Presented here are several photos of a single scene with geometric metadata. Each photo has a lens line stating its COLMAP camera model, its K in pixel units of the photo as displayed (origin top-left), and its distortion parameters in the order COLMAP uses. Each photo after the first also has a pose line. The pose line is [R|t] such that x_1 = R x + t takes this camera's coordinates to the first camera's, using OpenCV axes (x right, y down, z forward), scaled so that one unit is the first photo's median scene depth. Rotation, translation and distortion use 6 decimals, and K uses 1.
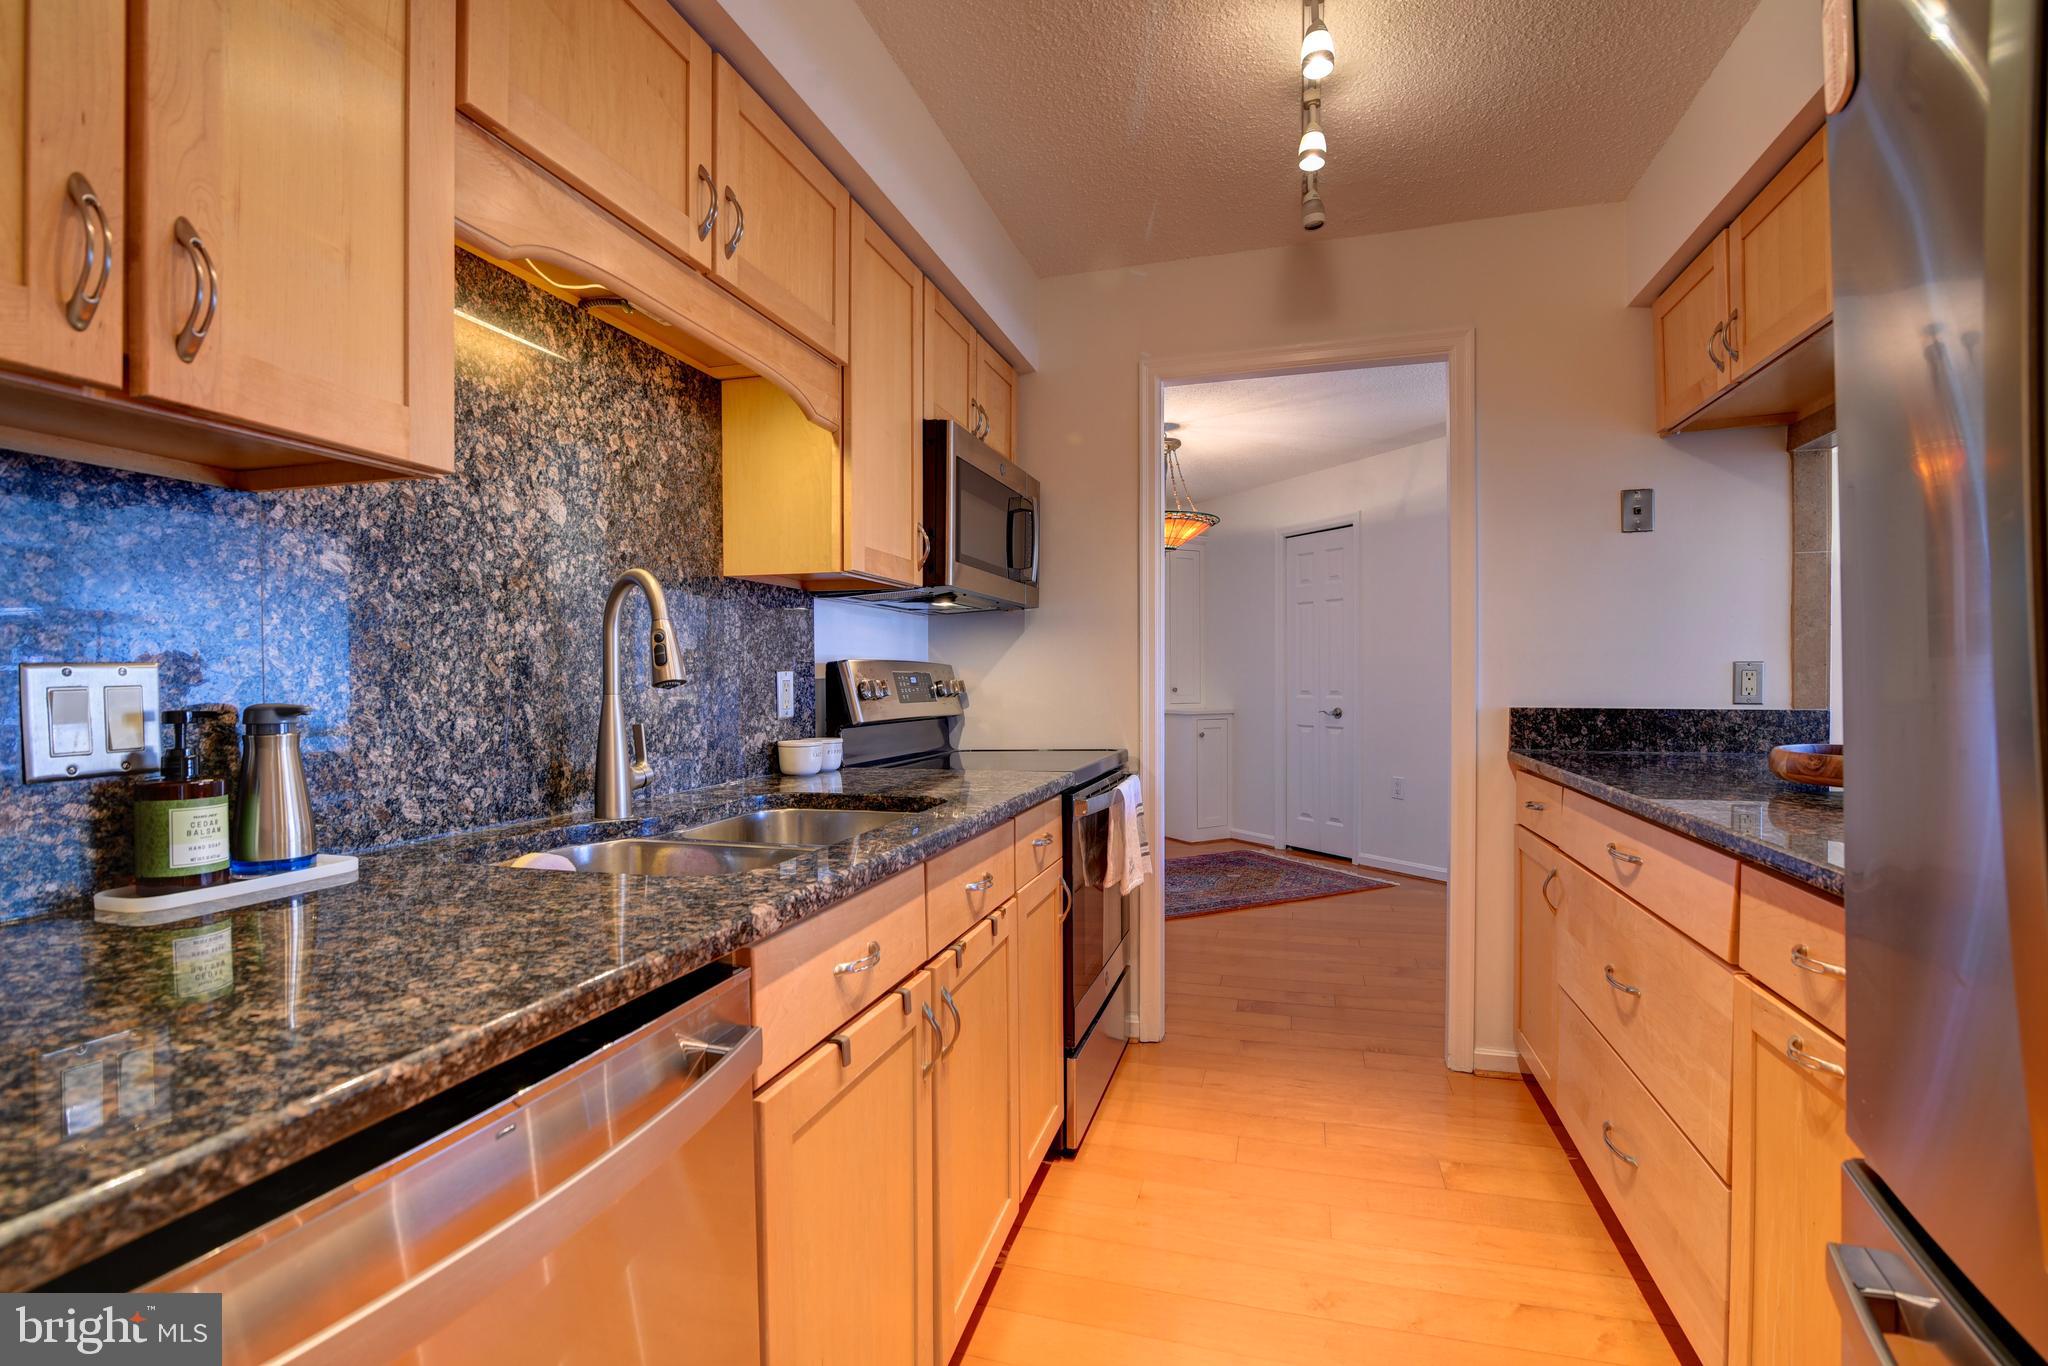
lens RADIAL K [[935.7, 0, 1024.6], [0, 935.7, 694.0], [0, 0, 1]] dist [-0.019787, 0.000958]
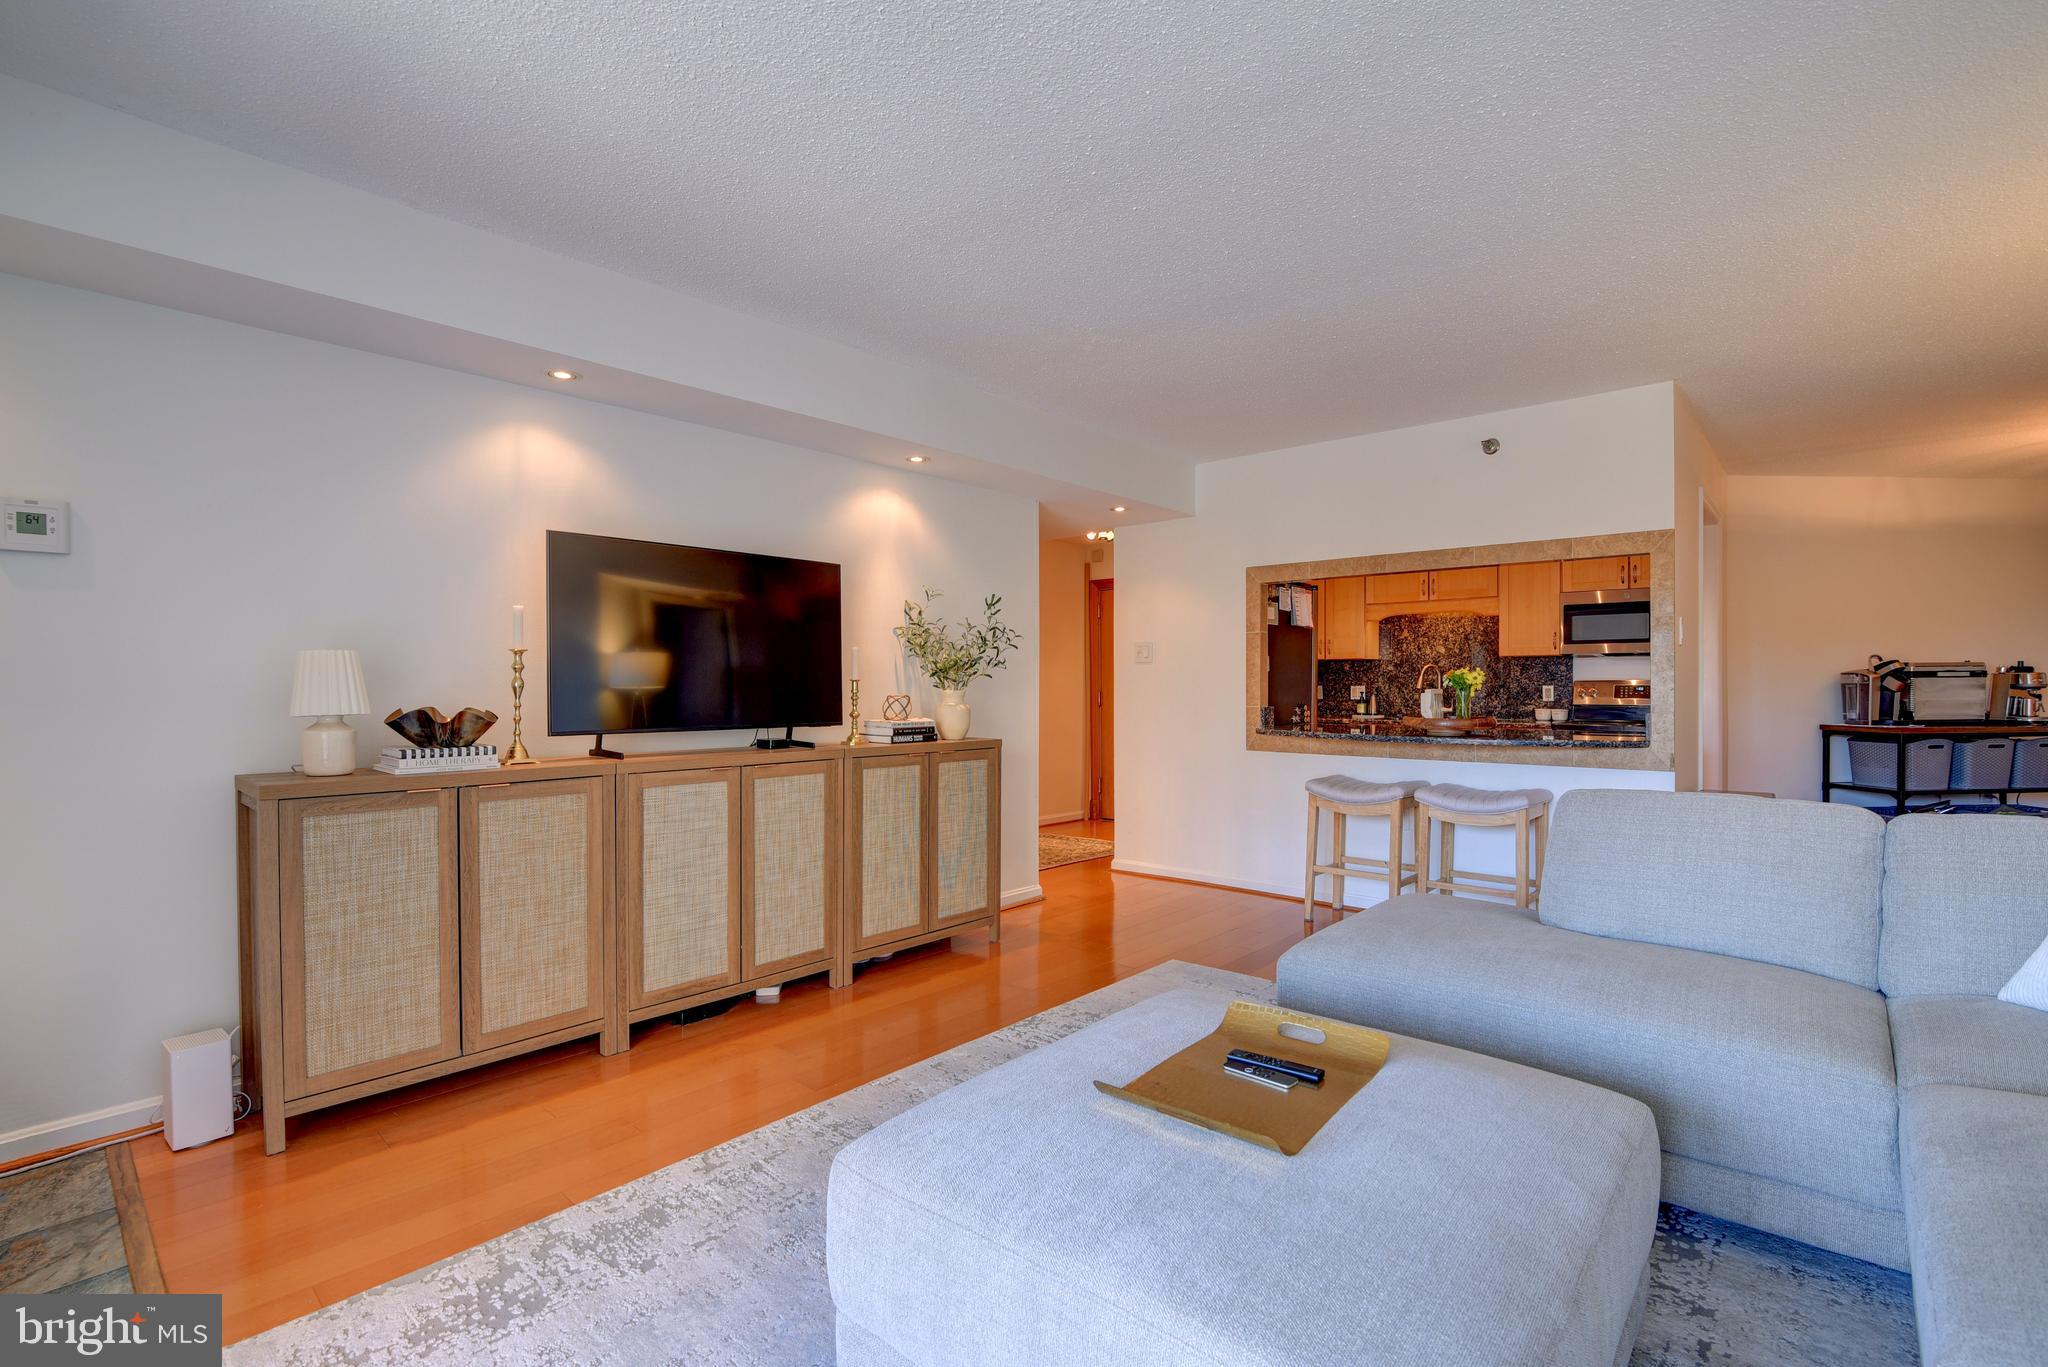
lens RADIAL K [[935.7, 0, 1024.6], [0, 935.7, 694.5], [0, 0, 1]] dist [-0.019787, 0.000958]
pose [[-0.425741, 0.016128, -0.904701, 2.921708], [-0.010631, 0.999683, 0.022824, -0.042409], [0.904783, 0.019335, -0.425435, 0.719557]]
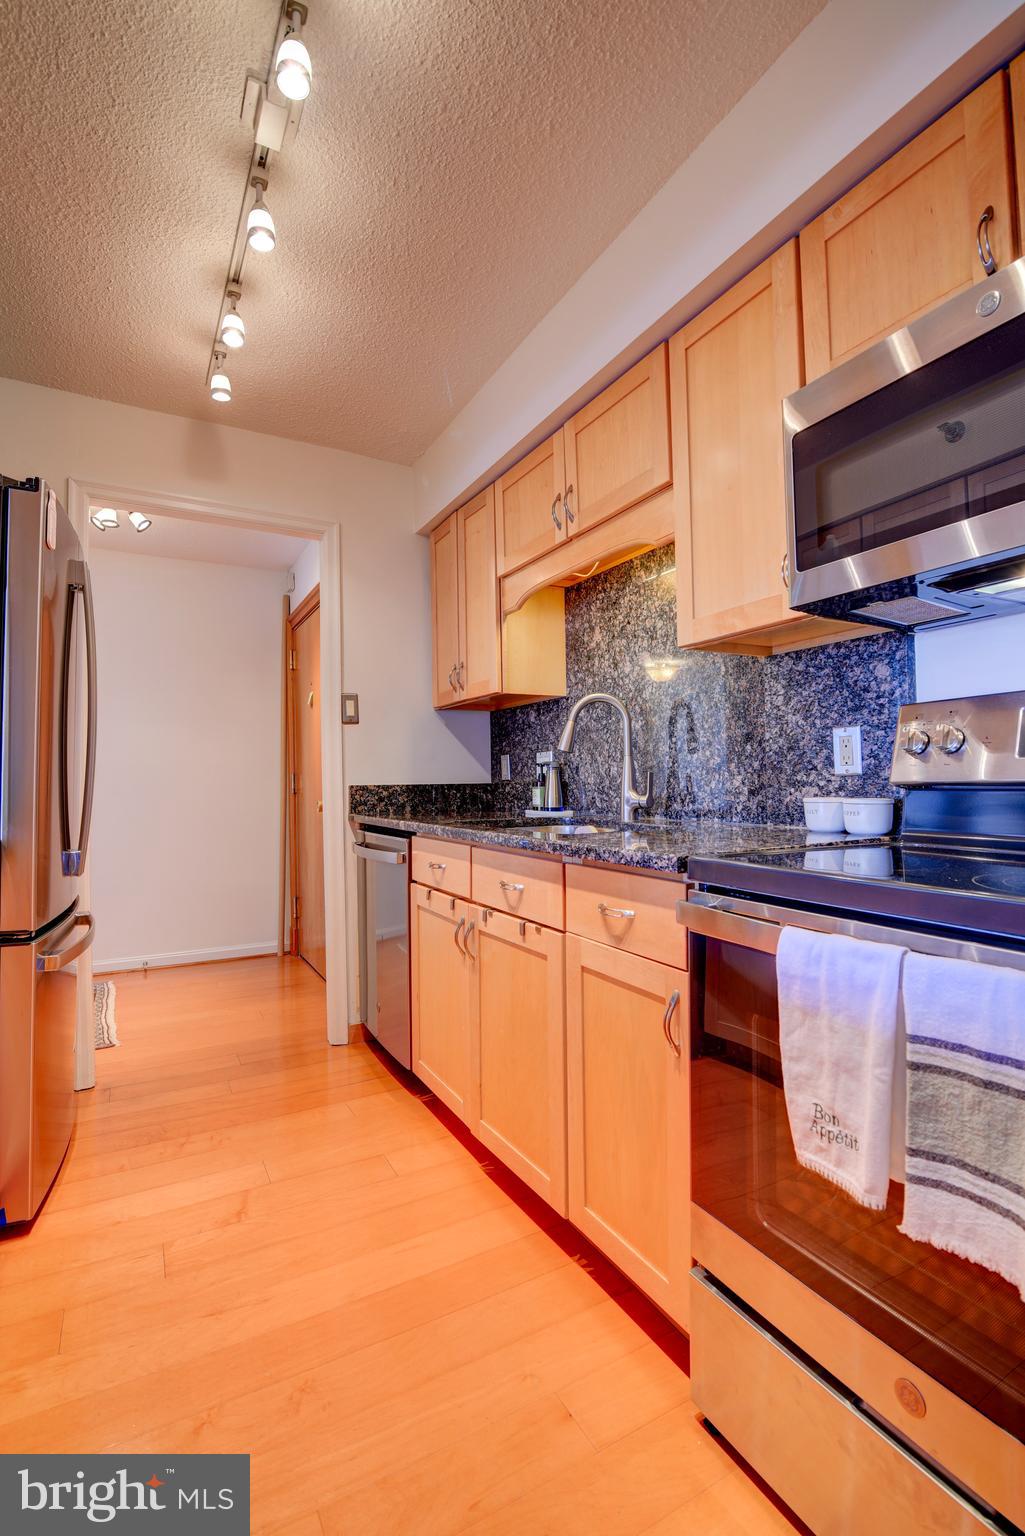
lens RADIAL K [[701.8, 0, 512.5], [0, 701.8, 768.0], [0, 0, 1]] dist [-0.019787, 0.000958]
pose [[-0.709381, 0.005107, -0.704806, 0.481814], [0.007764, 0.999970, -0.000569, 0.015807], [0.704782, -0.005876, -0.709399, 1.209781]]
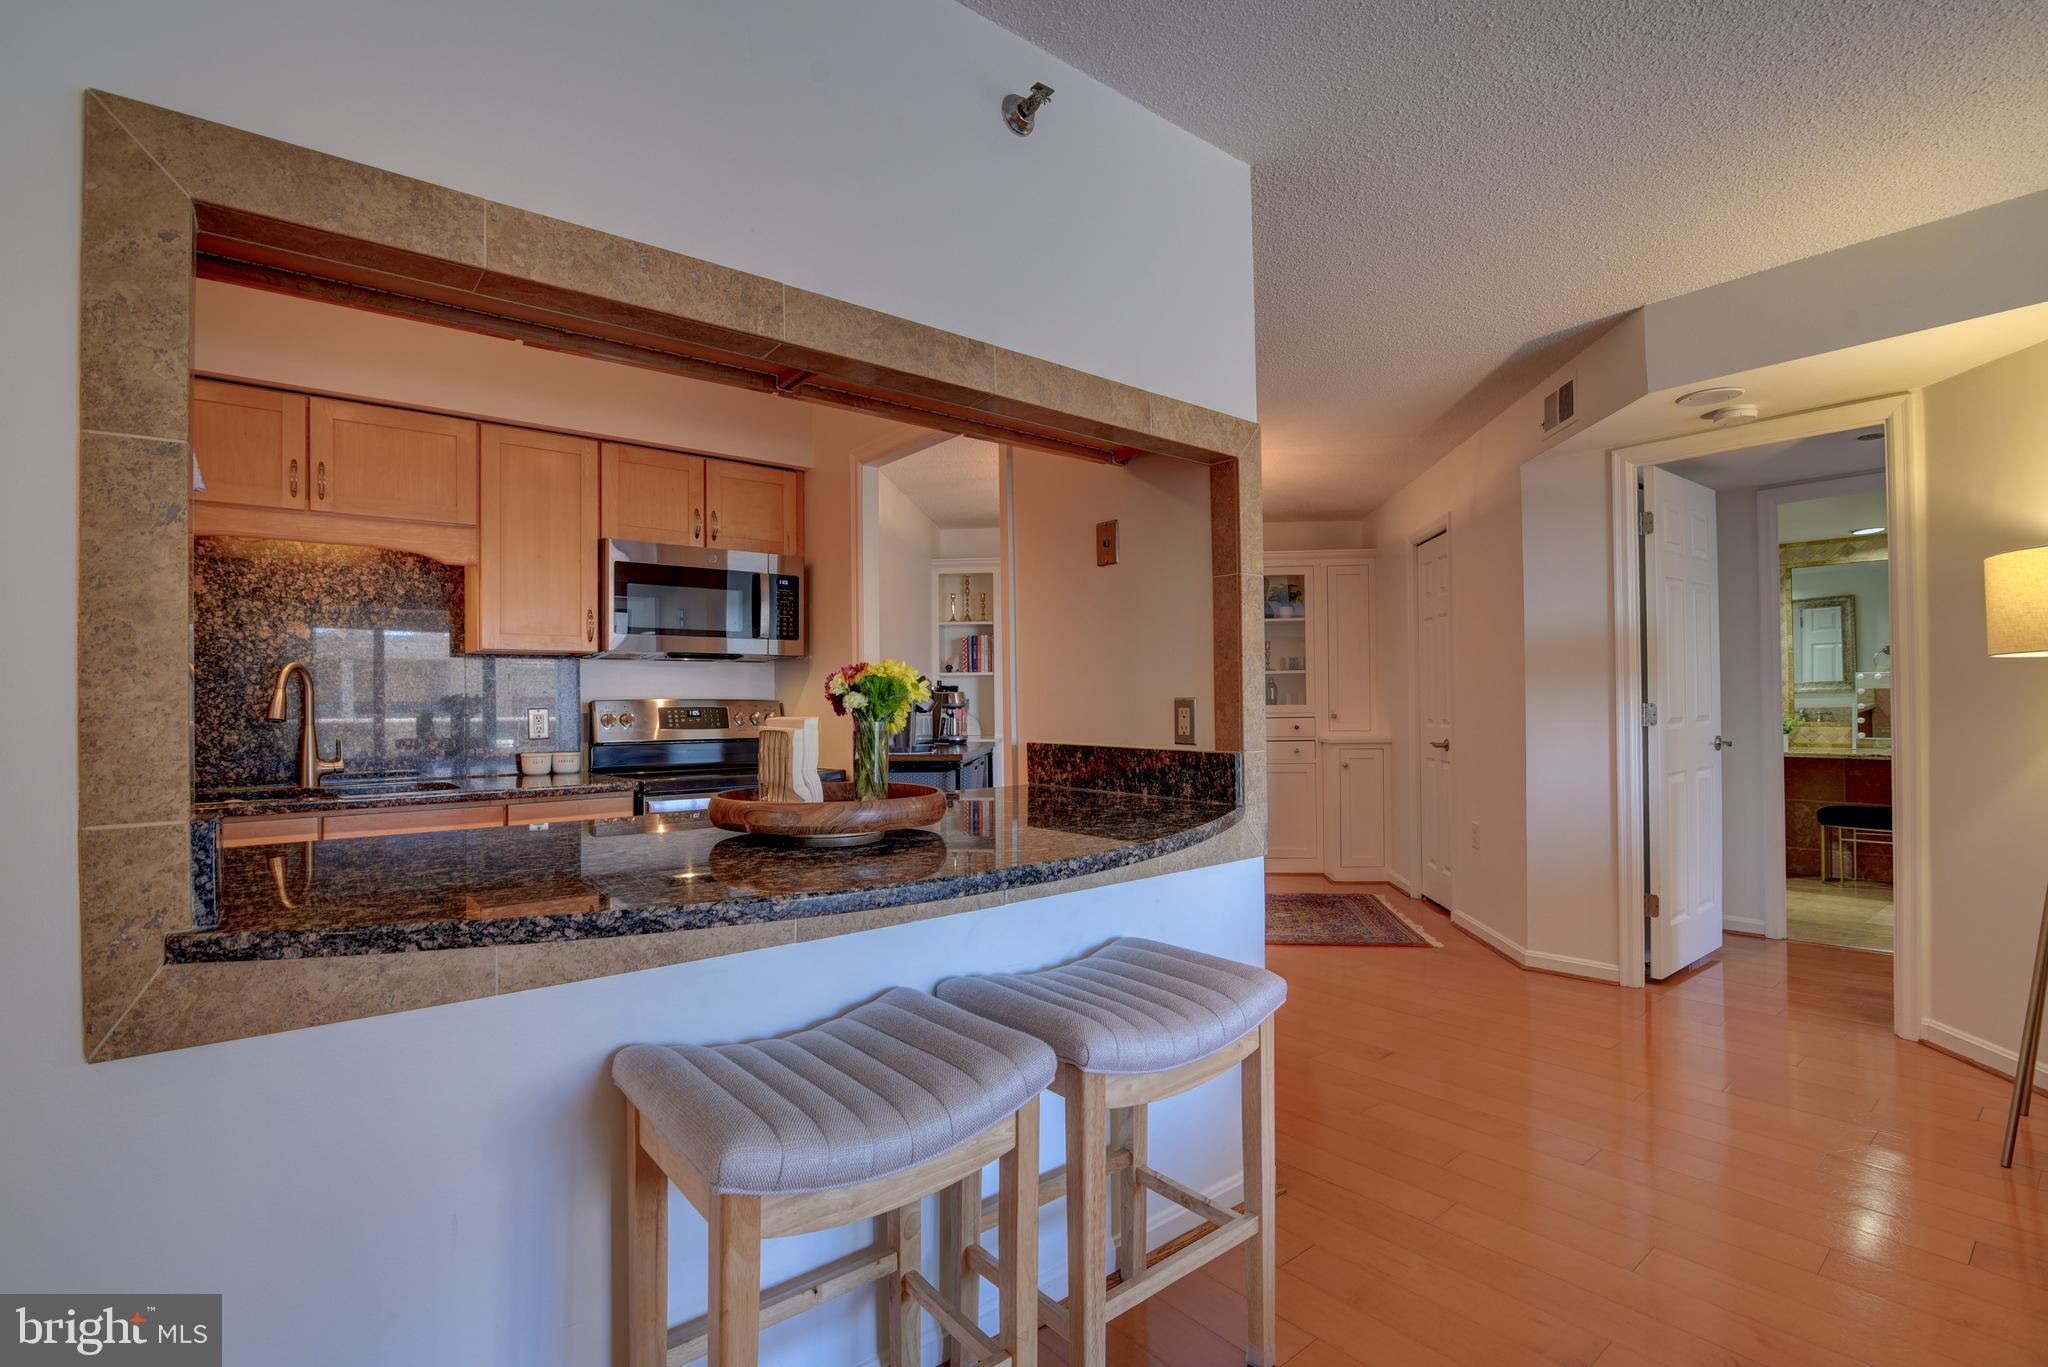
lens RADIAL K [[942.2, 0, 1025.1], [0, 942.2, 693.9], [0, 0, 1]] dist [-0.019205, -0.000012]
pose [[0.828328, -0.007193, -0.560197, 1.246299], [-0.004425, 0.999802, -0.019381, -0.021528], [0.560225, 0.018533, 0.828133, 0.142508]]
